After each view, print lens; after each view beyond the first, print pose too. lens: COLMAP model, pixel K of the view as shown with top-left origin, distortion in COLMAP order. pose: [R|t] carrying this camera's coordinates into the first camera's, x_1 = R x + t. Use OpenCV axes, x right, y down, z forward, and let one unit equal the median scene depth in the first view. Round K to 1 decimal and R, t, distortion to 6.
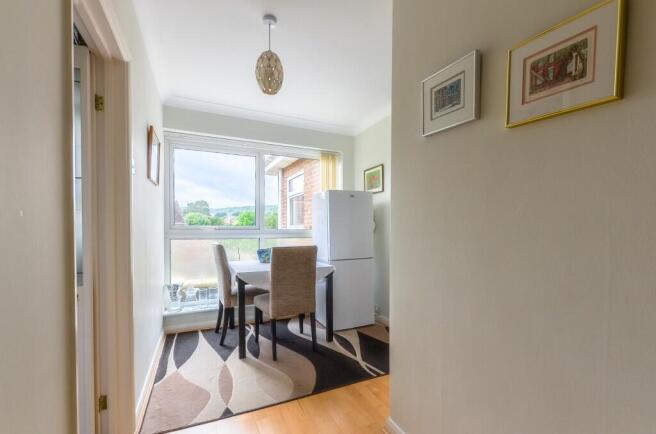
lens RADIAL K [[285.2, 0, 335.9], [0, 285.2, 228.2], [0, 0, 1]] dist [0.004369, -0.002005]
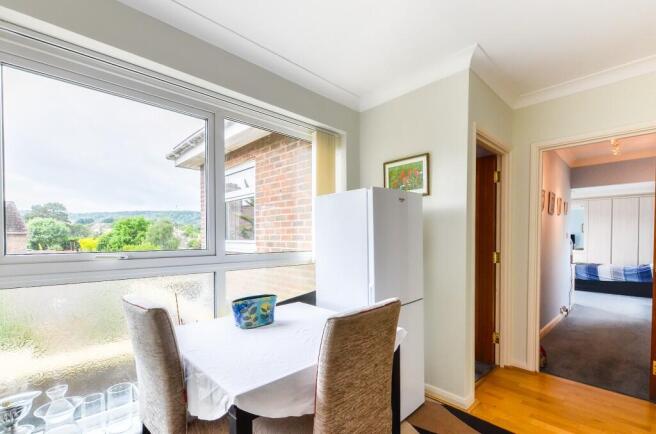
lens RADIAL K [[285.2, 0, 332.7], [0, 285.2, 235.1], [0, 0, 1]] dist [0.004369, -0.002005]
pose [[0.945281, -0.001494, 0.326253, -0.265223], [0.003689, 0.999975, -0.006110, -0.034577], [-0.326236, 0.006980, 0.945263, 0.470696]]
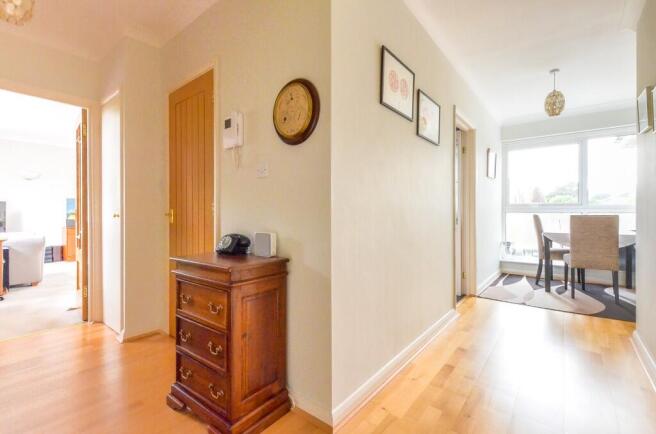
lens RADIAL K [[285.2, 0, 328.4], [0, 285.2, 213.3], [0, 0, 1]] dist [0.004369, -0.002005]
pose [[0.407411, 0.006625, -0.913221, 0.427062], [-0.007687, 0.999963, 0.003825, 0.045768], [0.913212, 0.005461, 0.407447, -0.481666]]
